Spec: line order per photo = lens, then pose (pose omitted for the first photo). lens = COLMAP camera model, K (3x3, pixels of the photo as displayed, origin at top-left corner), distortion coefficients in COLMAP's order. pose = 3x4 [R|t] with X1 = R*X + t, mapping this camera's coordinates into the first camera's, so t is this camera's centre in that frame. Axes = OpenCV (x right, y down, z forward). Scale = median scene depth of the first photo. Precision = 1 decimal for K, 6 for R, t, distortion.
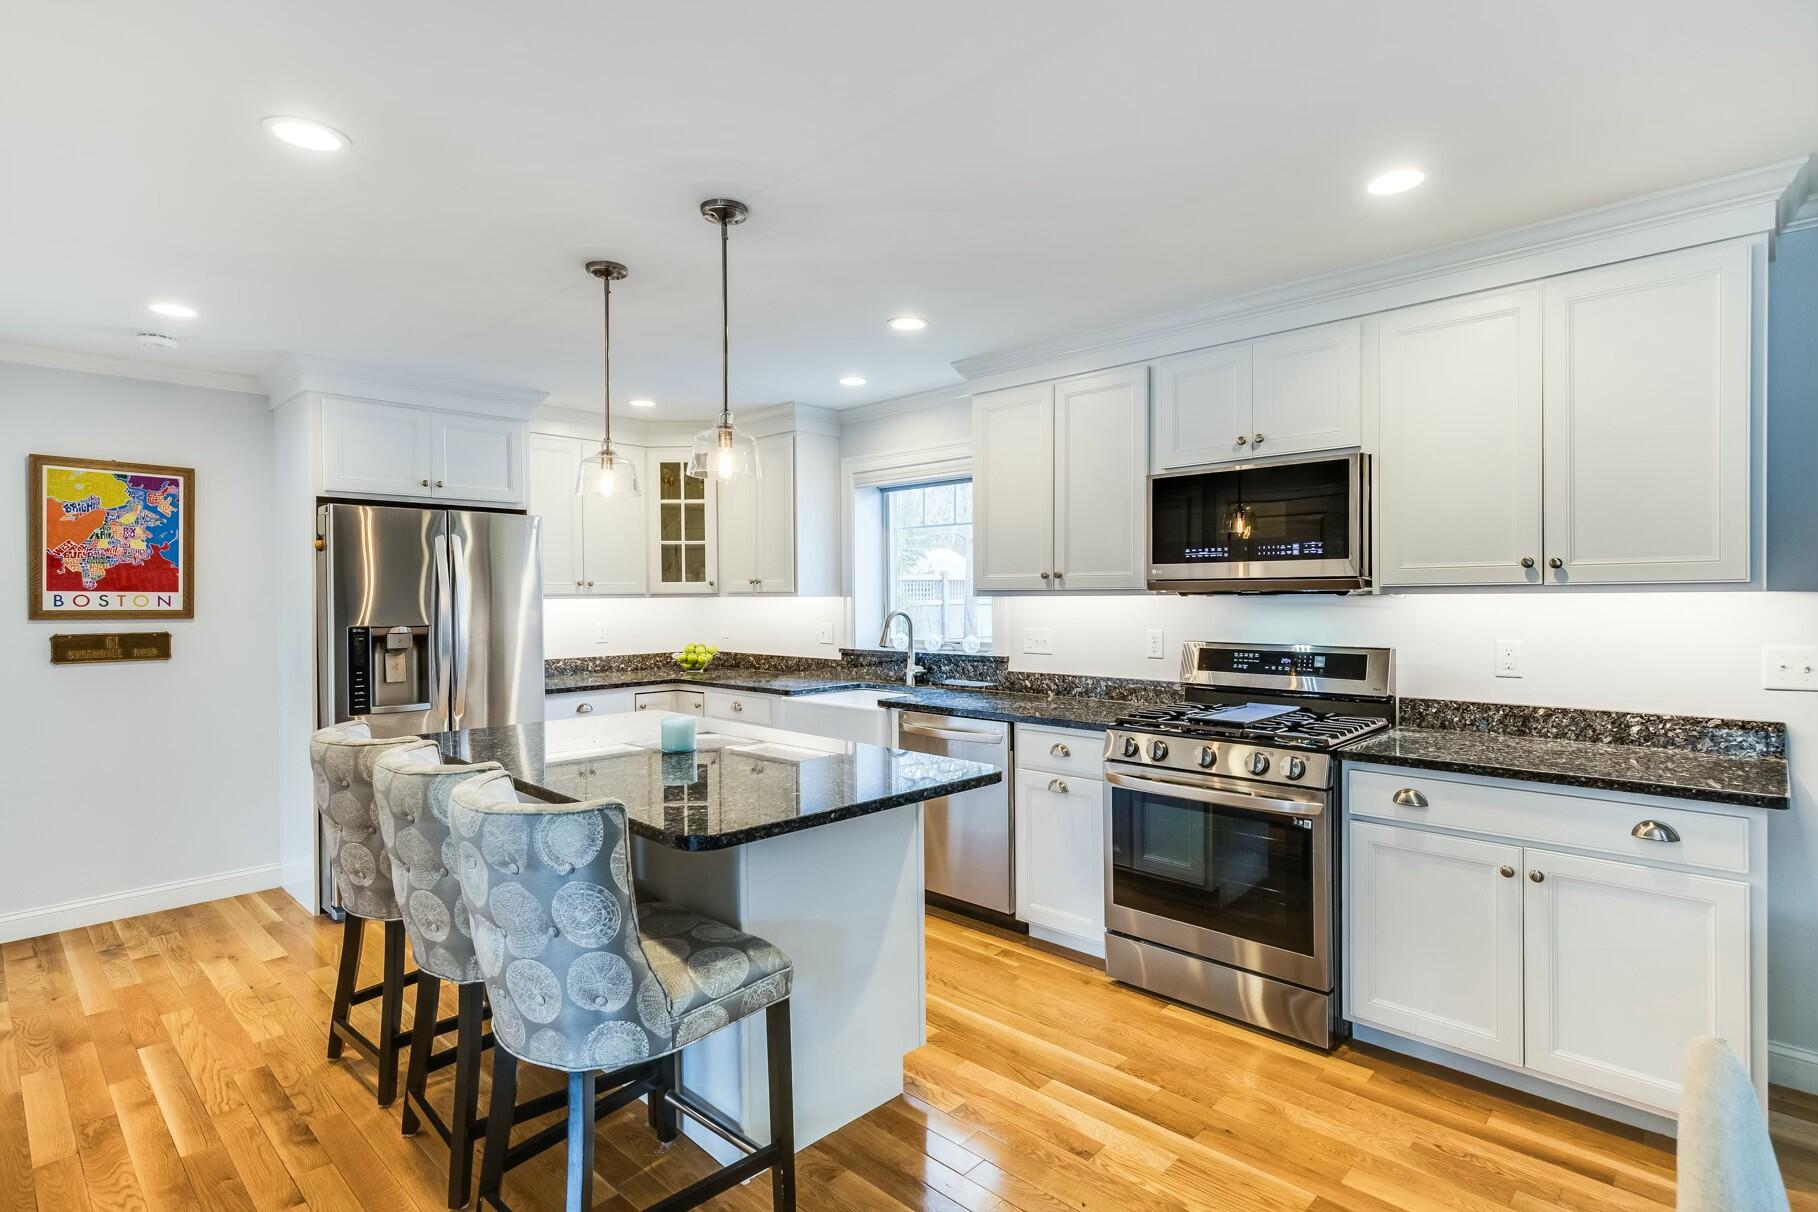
lens RADIAL K [[903.1, 0, 918.7], [0, 903.1, 603.0], [0, 0, 1]] dist [0.010475, -0.000432]
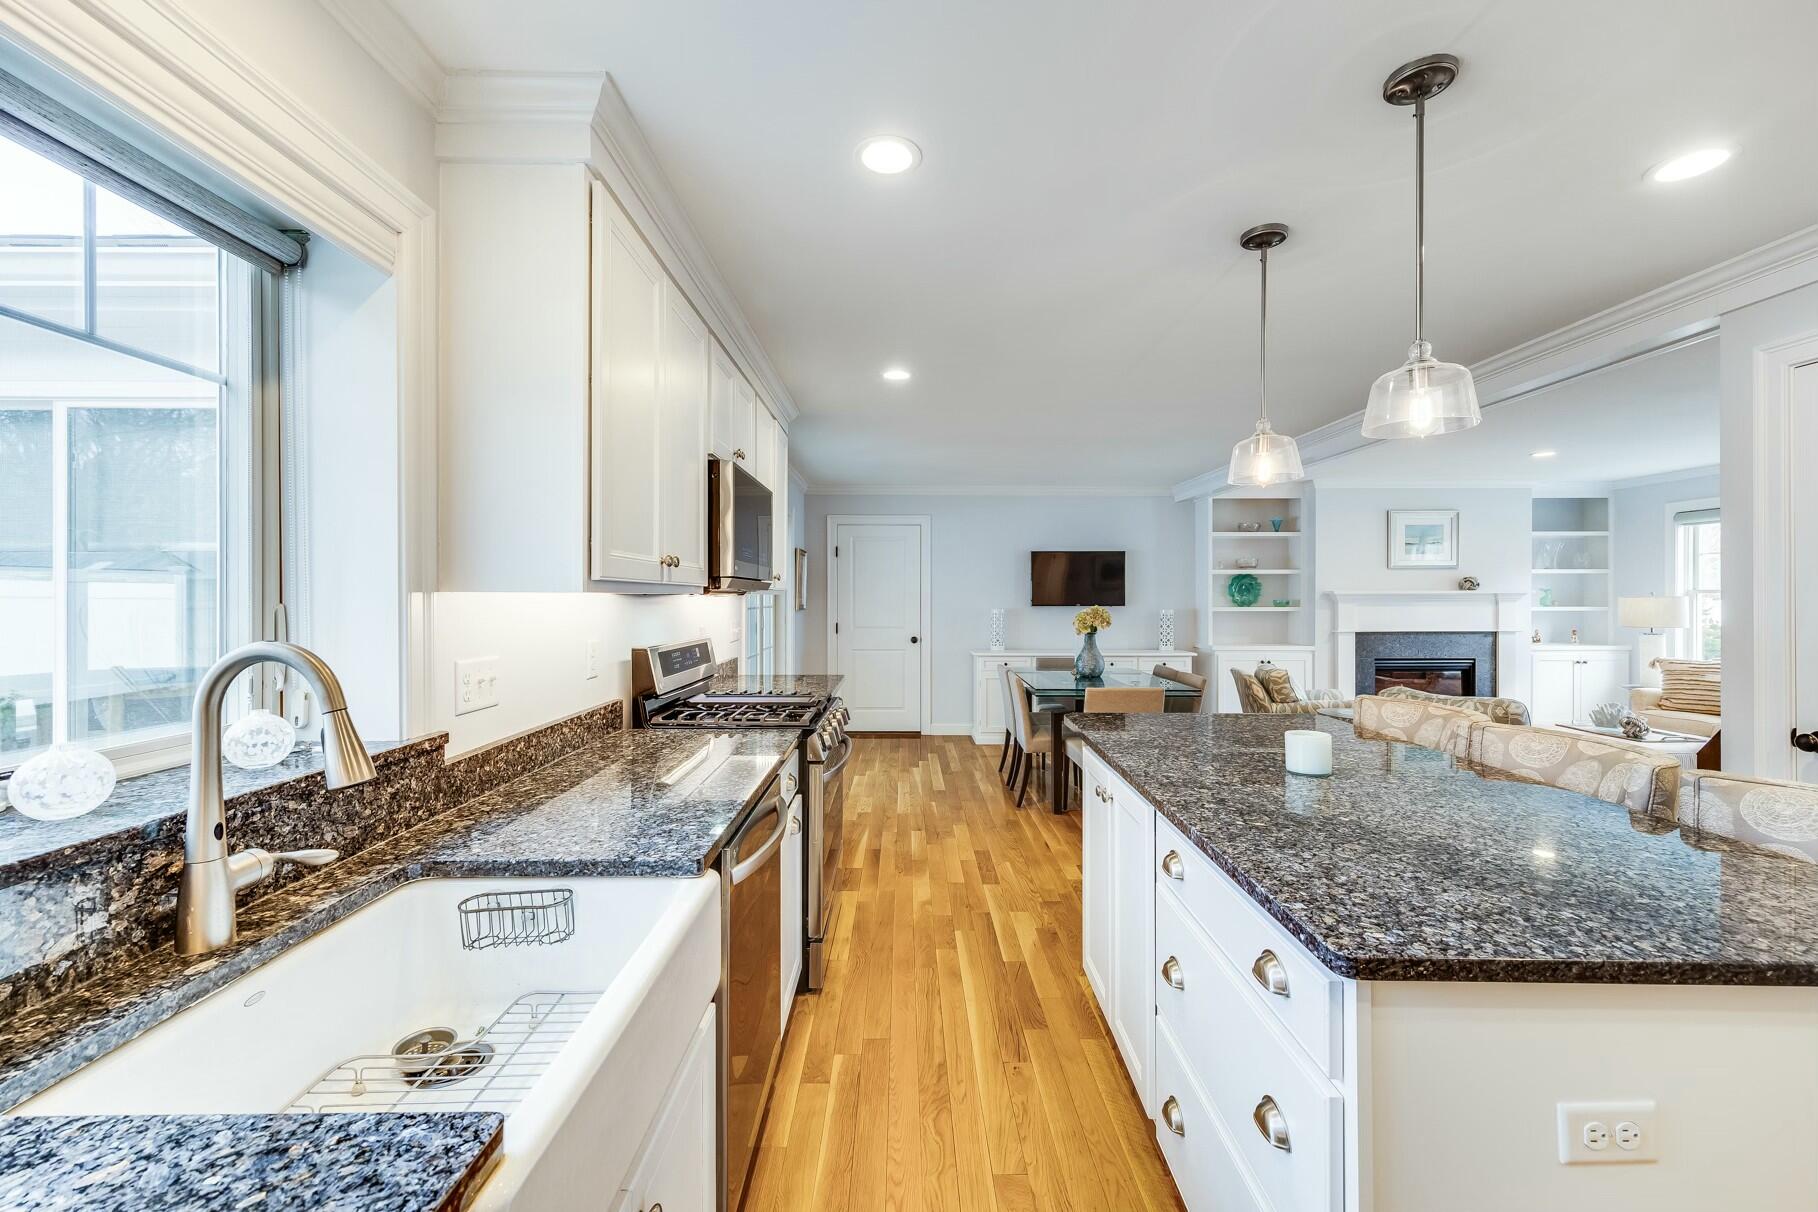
lens RADIAL K [[727.8, 0, 905.8], [0, 727.8, 595.5], [0, 0, 1]] dist [0.002994, 0.000170]
pose [[-0.687919, 0.006813, 0.725755, -0.340493], [0.008809, 0.999961, -0.001038, -0.003331], [-0.725734, 0.005678, -0.687952, 1.186339]]
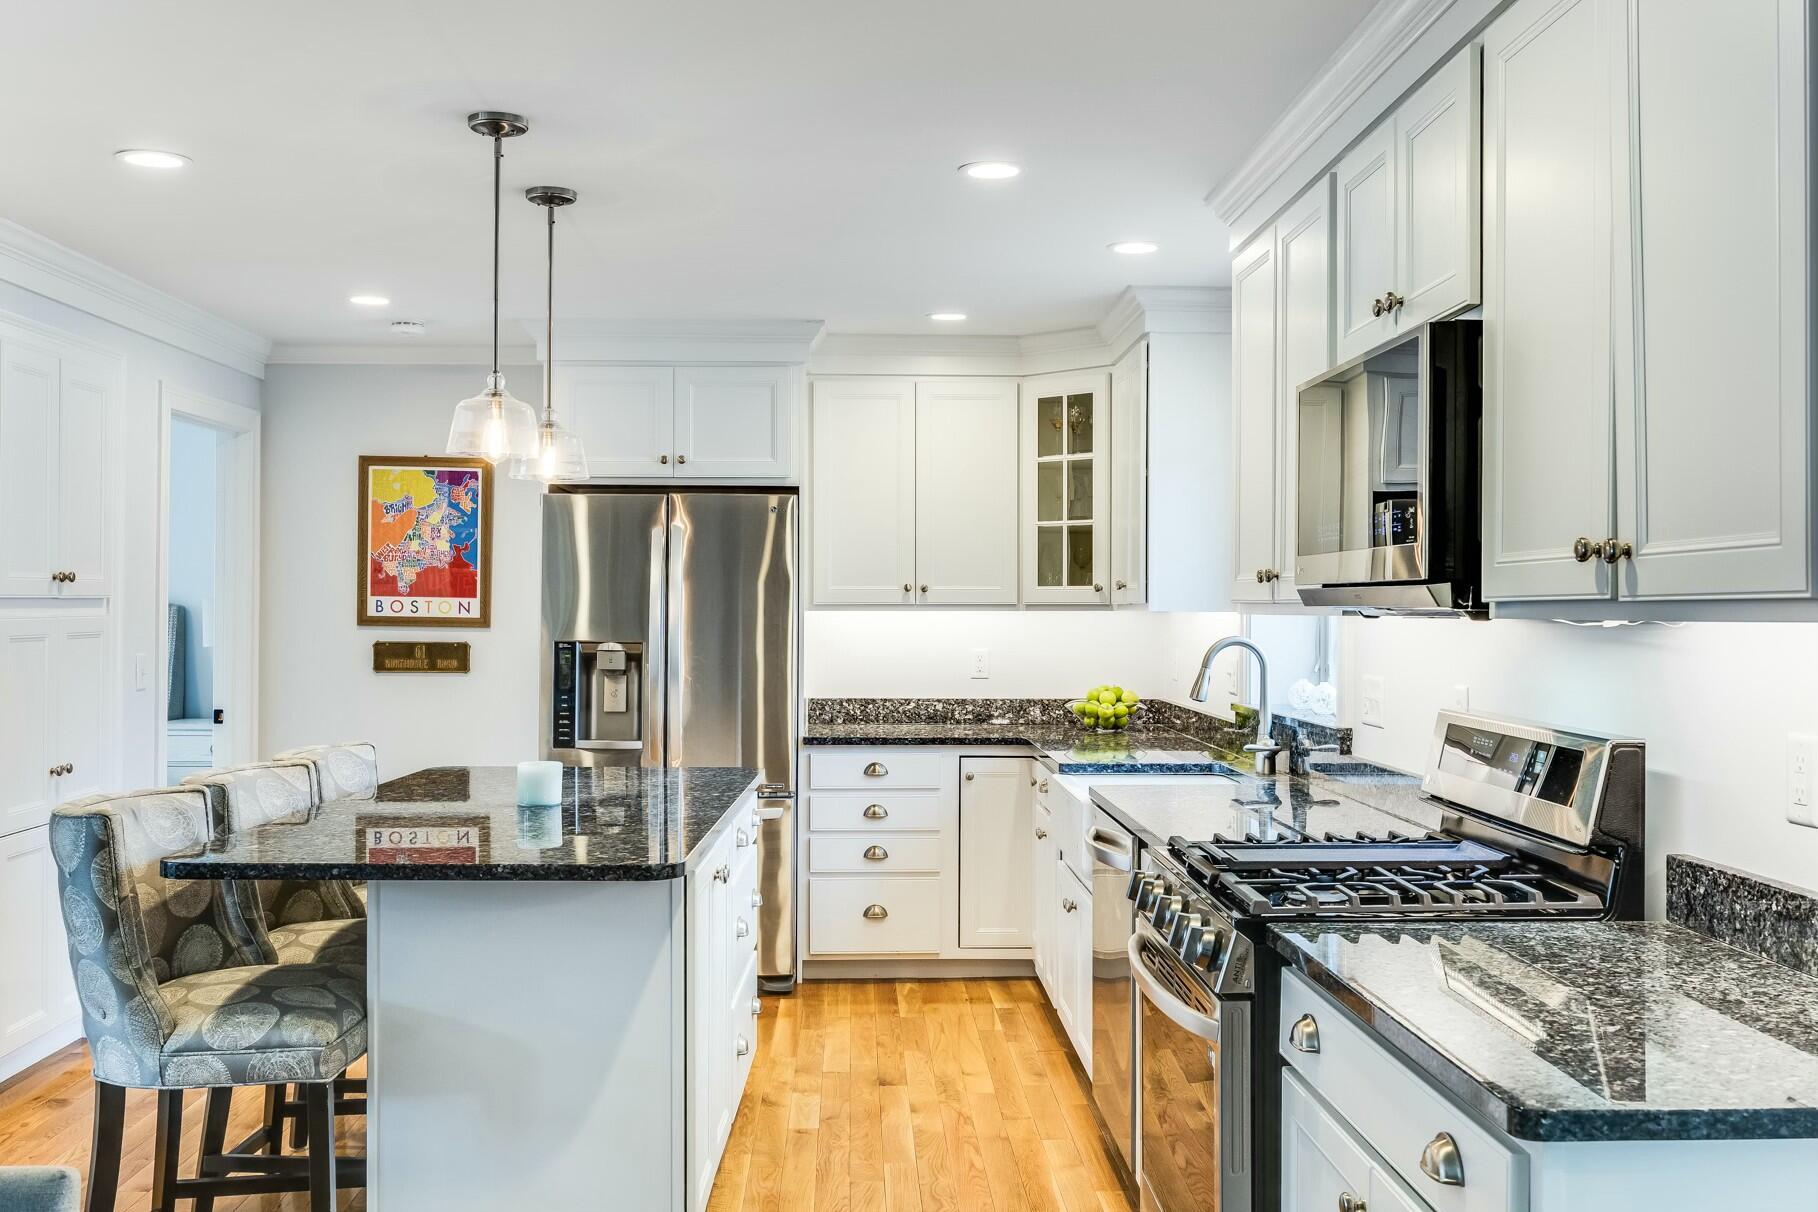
lens RADIAL K [[1679.9, 0, 909.0], [0, 1679.9, 606.0], [0, 0, 1]] dist [-0.010159, 0.006396]
pose [[0.708918, 0.009297, -0.705229, 0.669552], [-0.015539, 0.999876, -0.002439, -0.006728], [0.705120, 0.012687, 0.708975, 0.135316]]
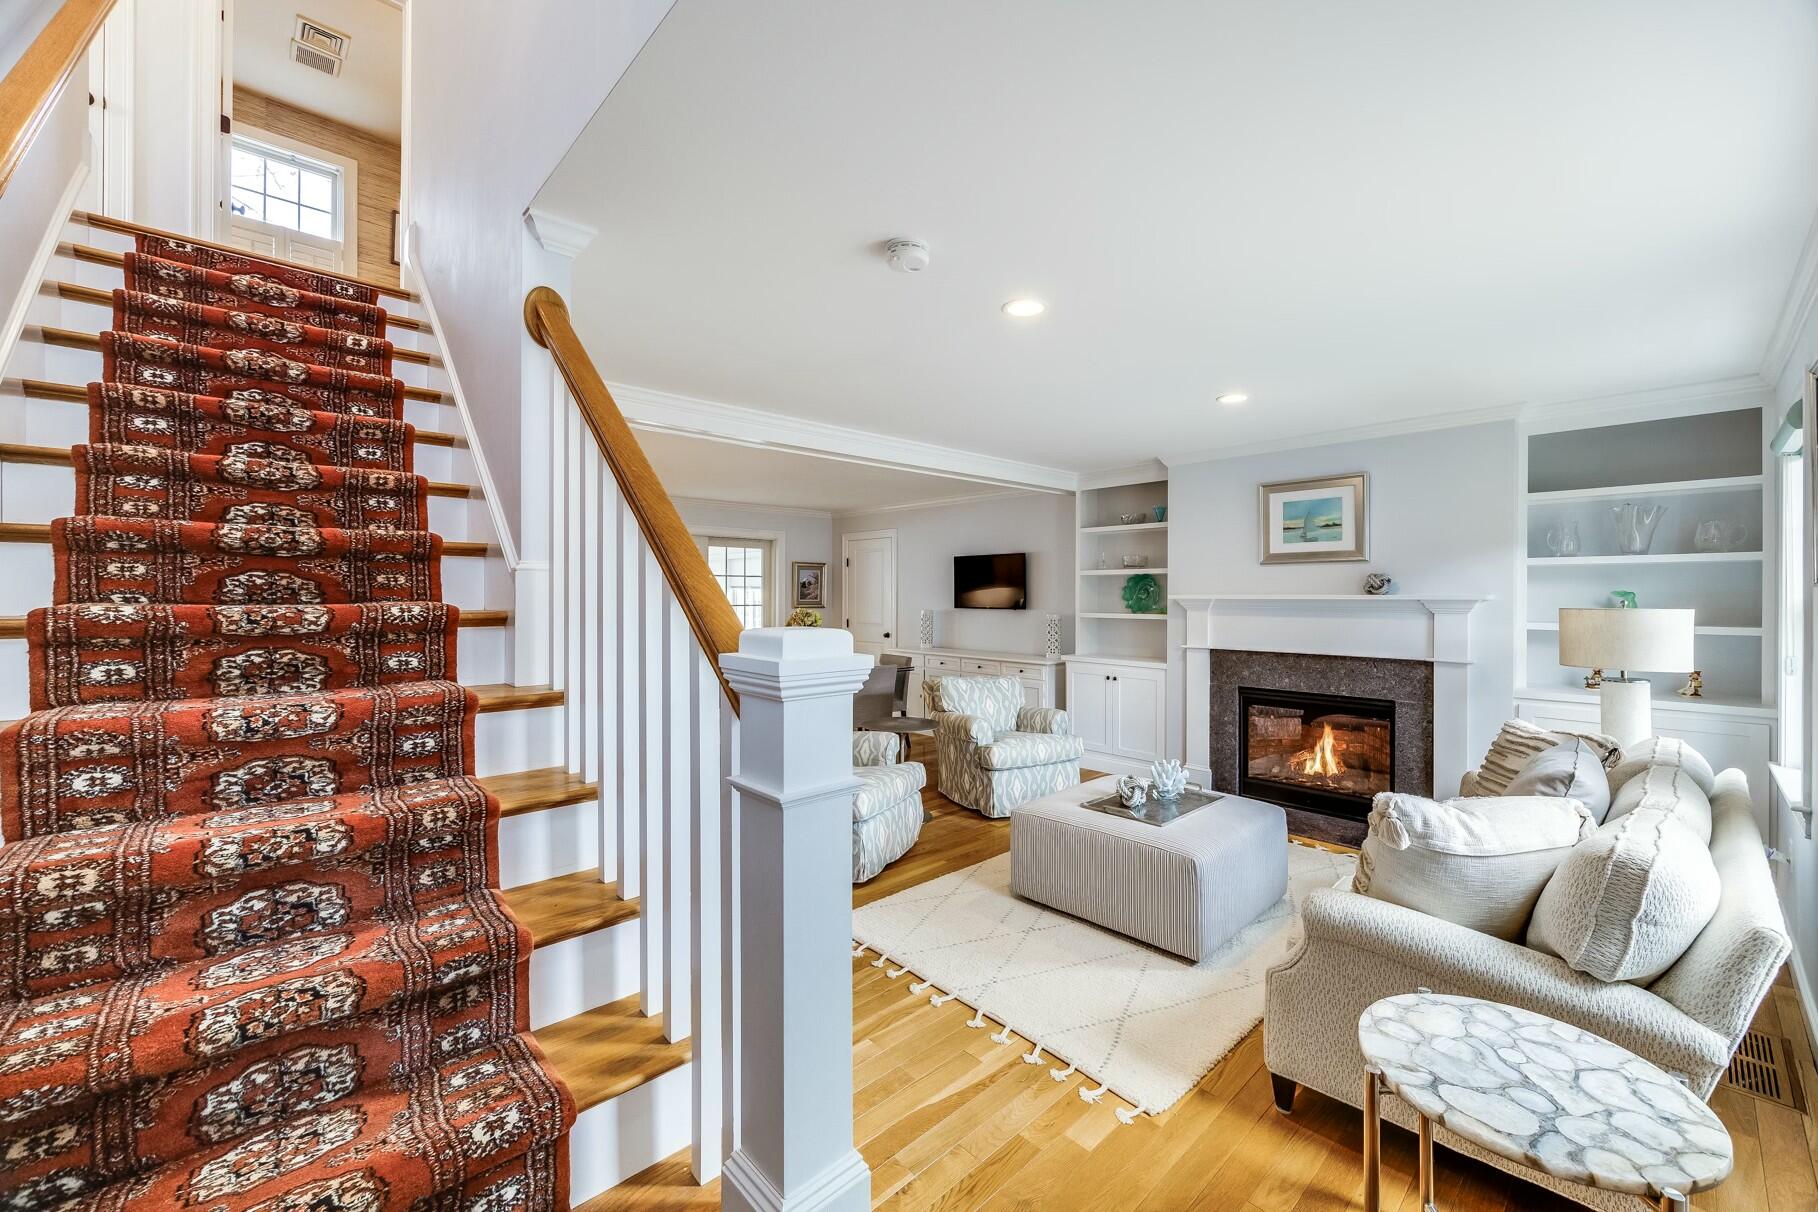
lens RADIAL K [[712.4, 0, 914.3], [0, 712.4, 596.9], [0, 0, 1]] dist [-0.010168, 0.000009]
pose [[0.064935, 0.001058, 0.997889, -1.118258], [0.004089, 0.999991, -0.001326, -0.003626], [-0.997881, 0.004167, 0.064930, -0.281788]]
